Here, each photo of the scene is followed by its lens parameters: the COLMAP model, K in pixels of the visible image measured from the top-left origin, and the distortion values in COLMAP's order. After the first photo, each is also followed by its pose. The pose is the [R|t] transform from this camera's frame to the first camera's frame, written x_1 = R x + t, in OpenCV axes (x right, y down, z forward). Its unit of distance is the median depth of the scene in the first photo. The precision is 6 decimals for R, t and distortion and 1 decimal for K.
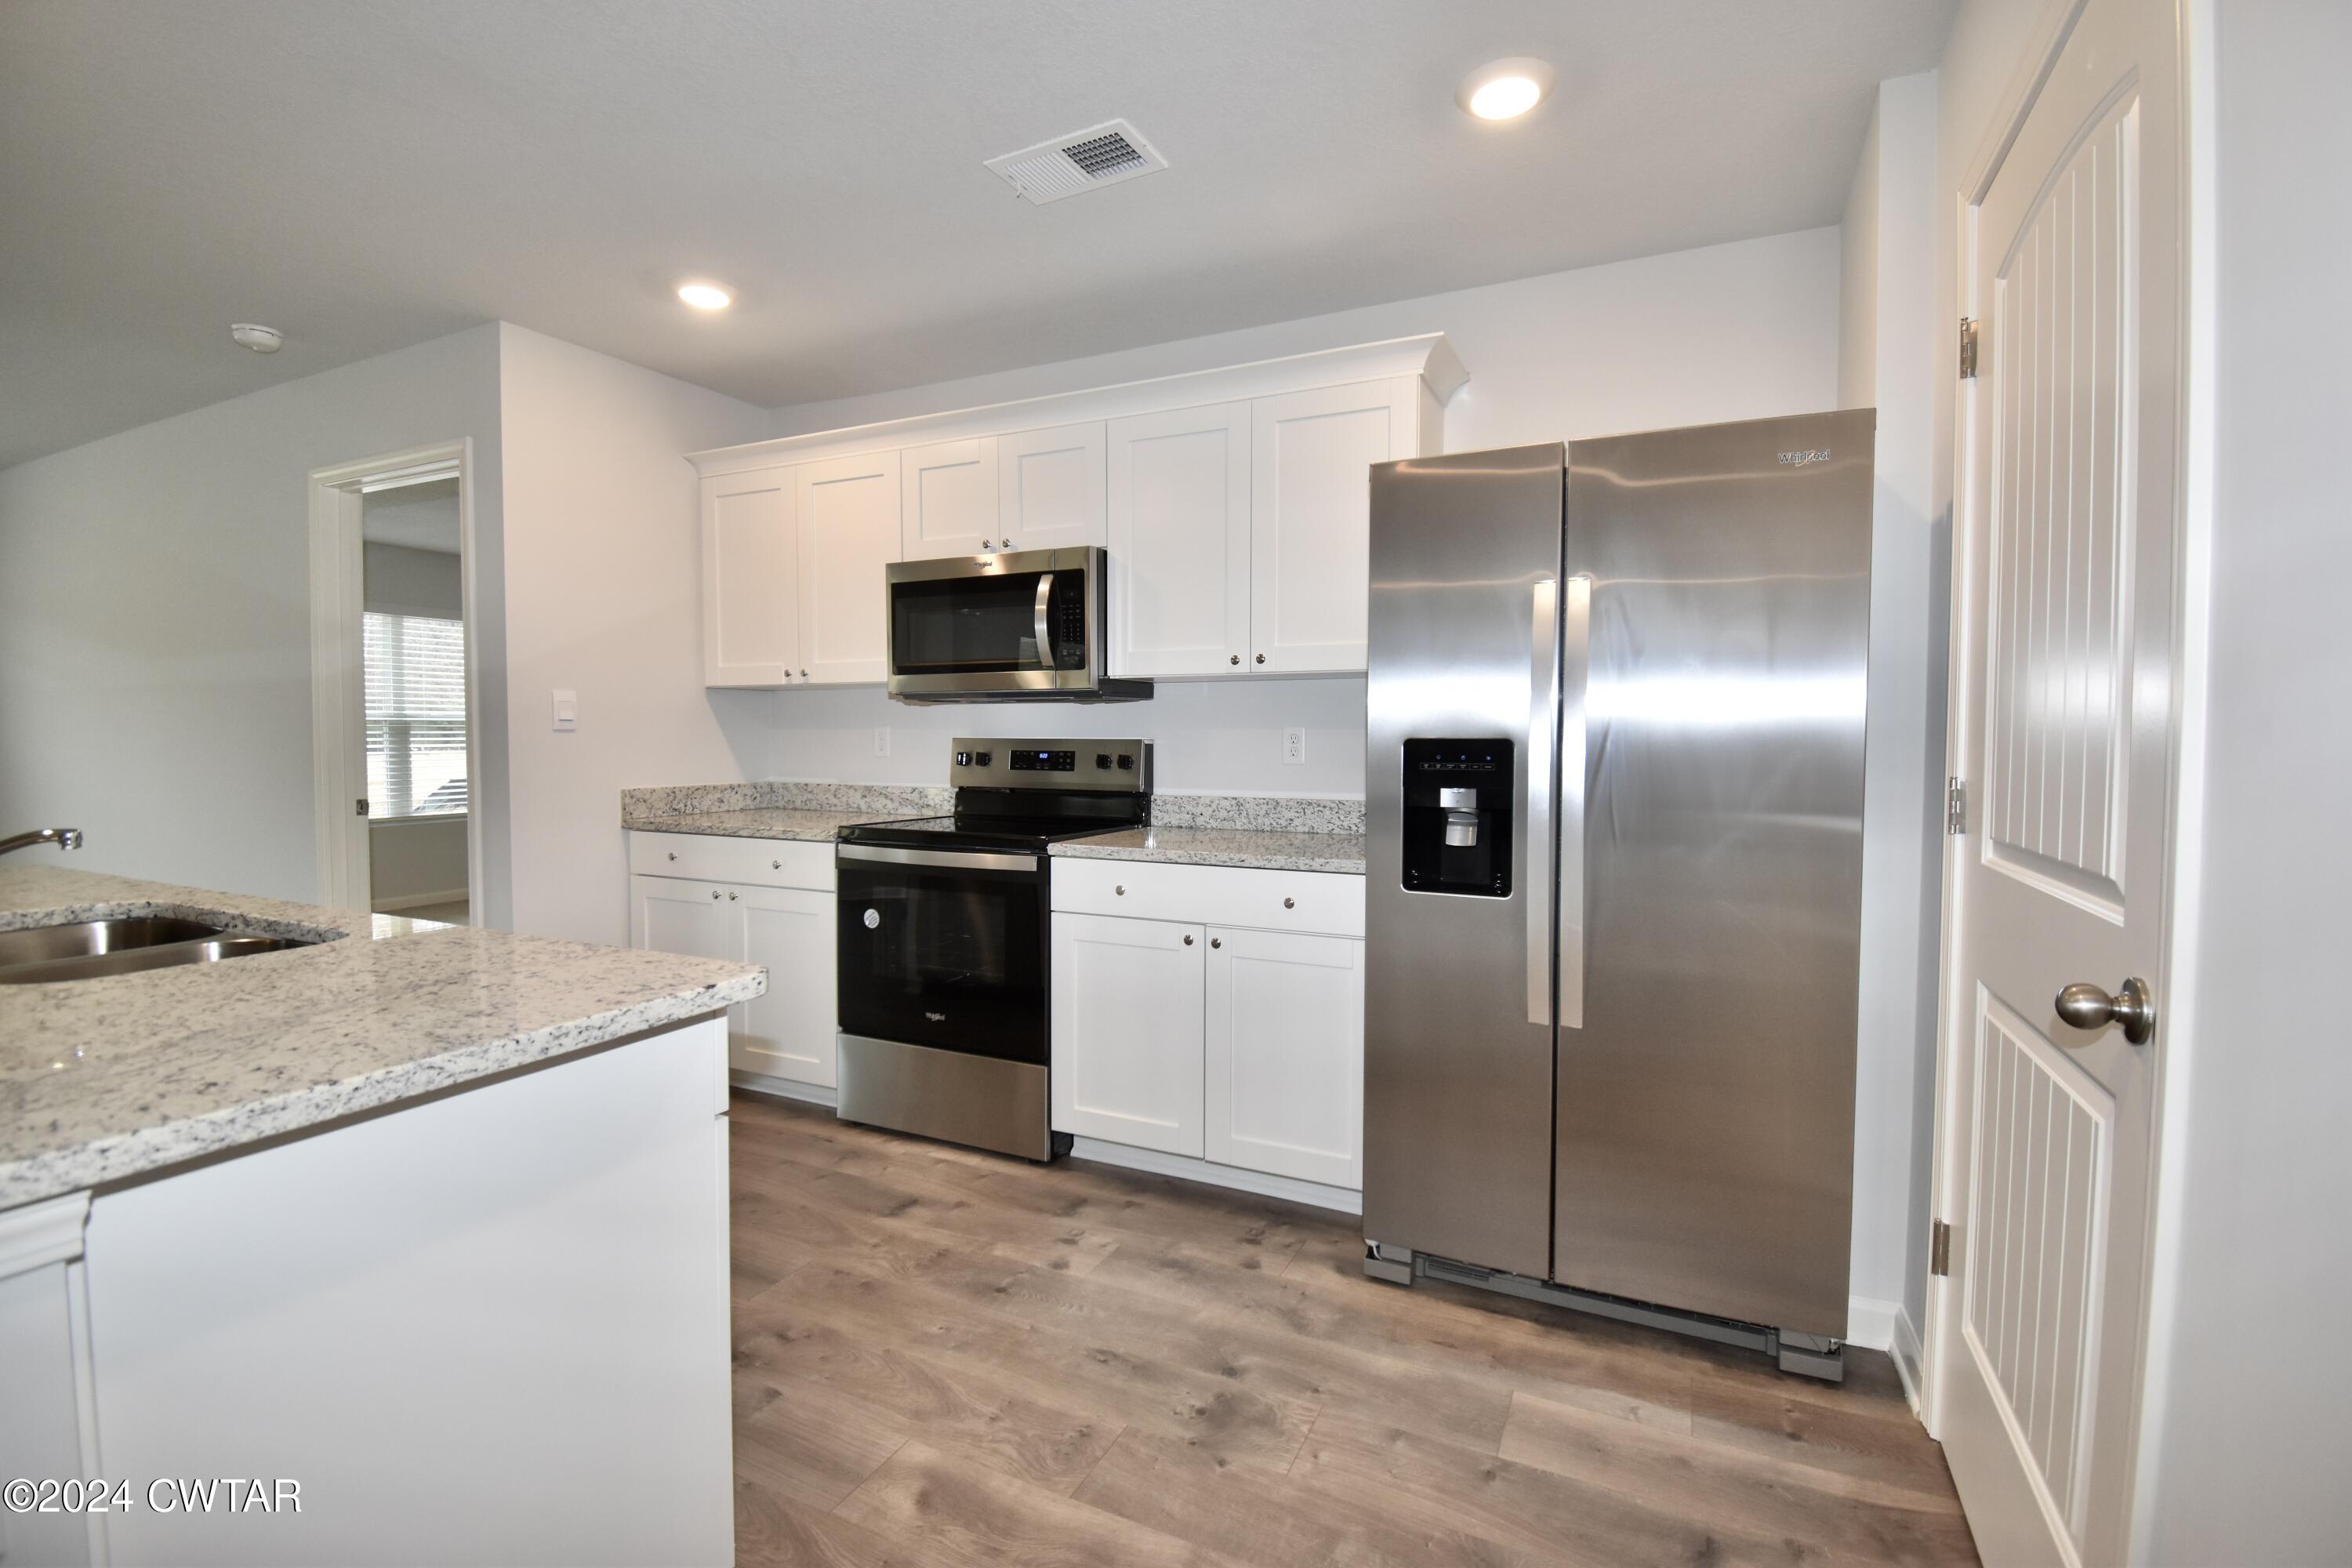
lens RADIAL K [[1041.7, 0, 1191.0], [0, 1041.7, 769.9], [0, 0, 1]] dist [0.000634, -0.013285]
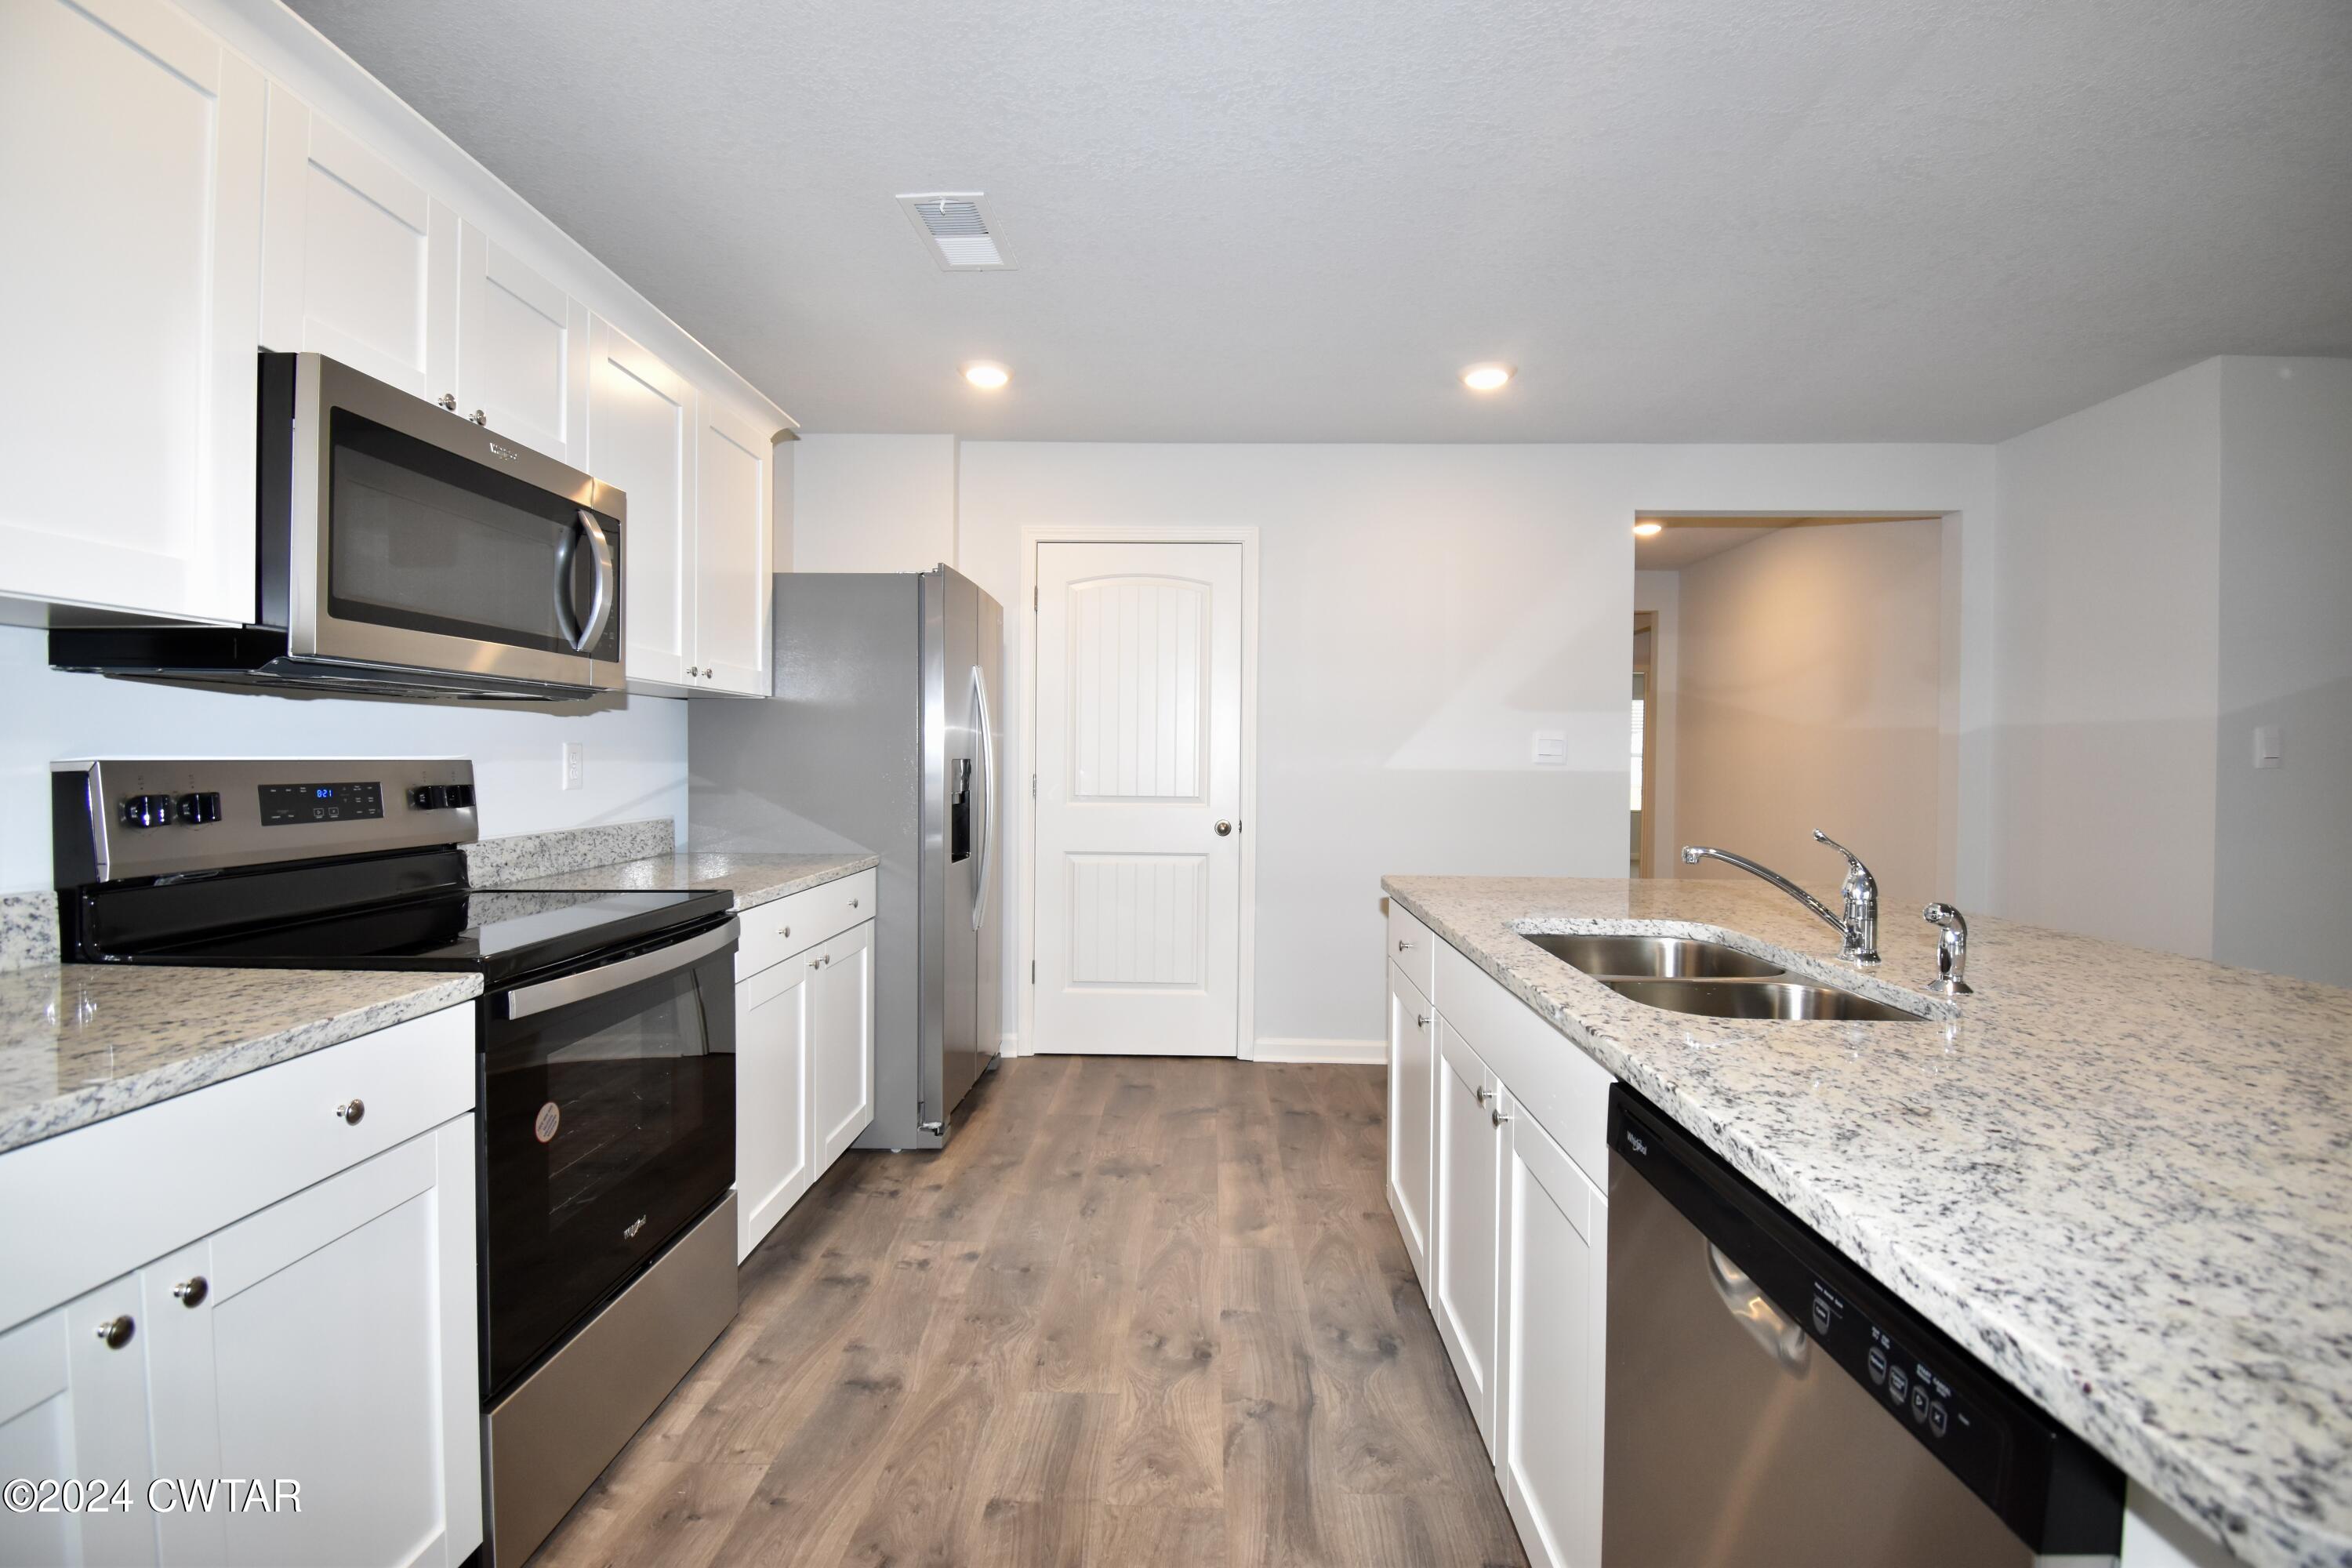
lens RADIAL K [[1041.7, 0, 1191.0], [0, 1041.7, 769.9], [0, 0, 1]] dist [0.000634, -0.013285]
pose [[-0.413055, -0.017375, 0.910540, -1.044213], [0.021476, 0.999354, 0.028812, -0.040877], [-0.910453, 0.031456, -0.412415, 1.079545]]
